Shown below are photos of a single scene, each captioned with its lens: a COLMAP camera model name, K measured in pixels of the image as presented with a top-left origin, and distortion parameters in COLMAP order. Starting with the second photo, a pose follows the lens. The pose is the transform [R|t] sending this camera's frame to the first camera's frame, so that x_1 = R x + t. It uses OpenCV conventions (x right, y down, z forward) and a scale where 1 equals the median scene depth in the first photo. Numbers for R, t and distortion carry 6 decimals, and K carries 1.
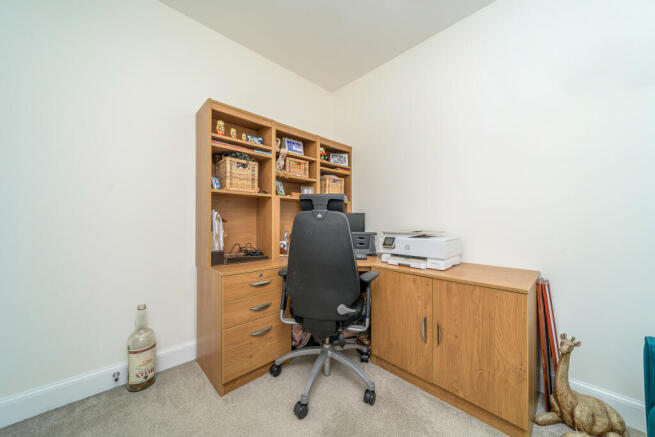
lens RADIAL K [[236.6, 0, 330.4], [0, 236.6, 211.8], [0, 0, 1]] dist [-0.000618, -0.000065]
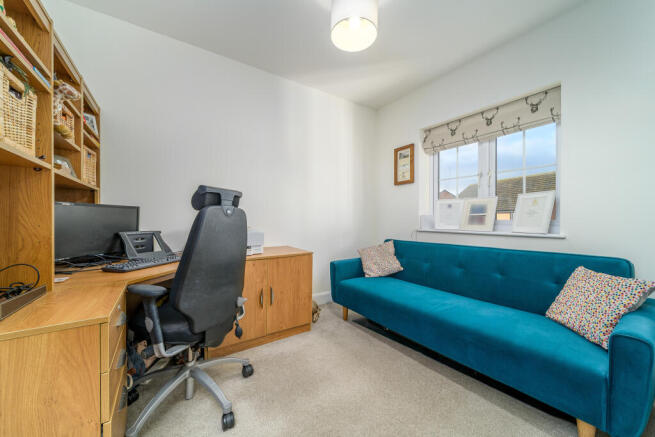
lens RADIAL K [[236.6, 0, 330.4], [0, 236.6, 211.8], [0, 0, 1]] dist [-0.000618, -0.000065]
pose [[0.162733, 0.022122, 0.986422, -0.845972], [-0.040357, 0.999061, -0.015747, 0.014640], [-0.985844, -0.037247, 0.163473, 0.413533]]
